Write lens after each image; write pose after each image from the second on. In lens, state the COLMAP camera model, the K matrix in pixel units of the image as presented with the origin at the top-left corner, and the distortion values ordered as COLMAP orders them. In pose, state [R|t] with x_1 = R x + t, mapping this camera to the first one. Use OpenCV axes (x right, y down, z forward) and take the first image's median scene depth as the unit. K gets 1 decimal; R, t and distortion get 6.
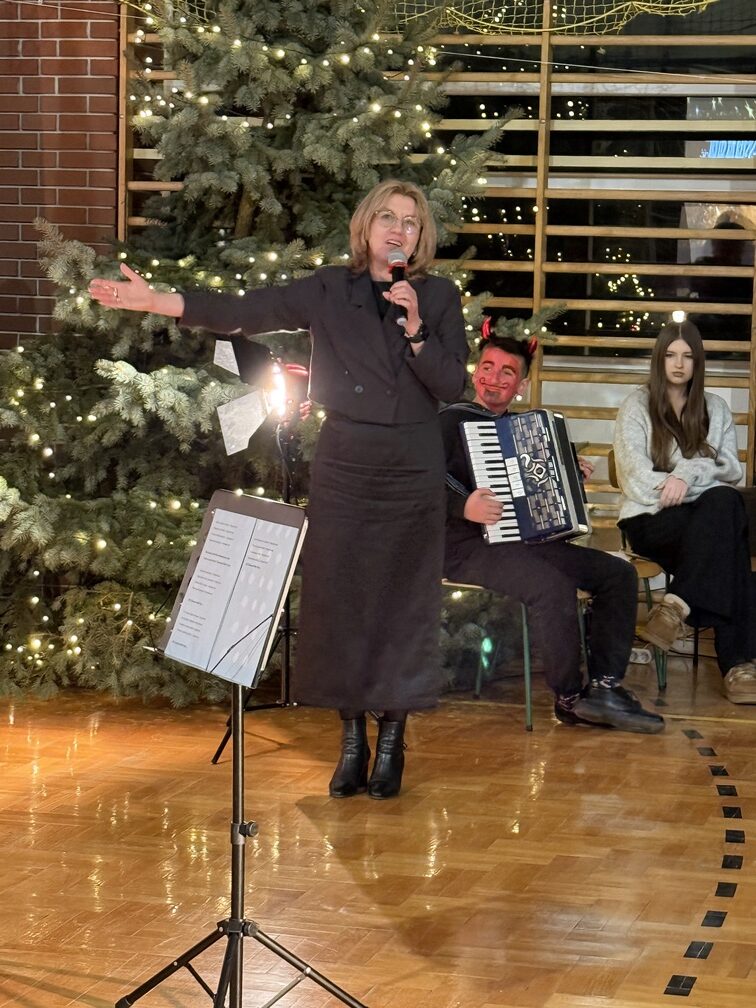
lens RADIAL K [[2759.4, 0, 378.0], [0, 2759.4, 504.0], [0, 0, 1]] dist [0.127330, 0.565952]
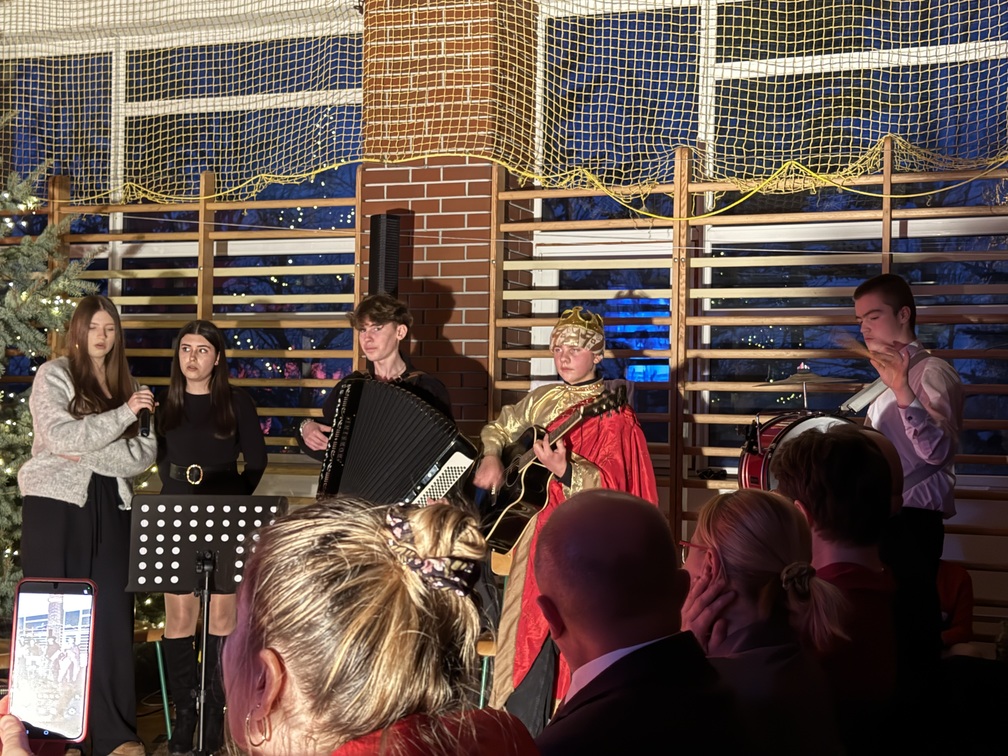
lens RADIAL K [[1450.7, 0, 504.0], [0, 1450.7, 378.0], [0, 0, 1]] dist [0.162008, -0.156295]
pose [[0.994050, -0.013217, -0.108124, 0.274854], [0.000262, 0.992900, -0.118955, -0.008138], [0.108929, 0.118219, 0.986995, 0.362441]]
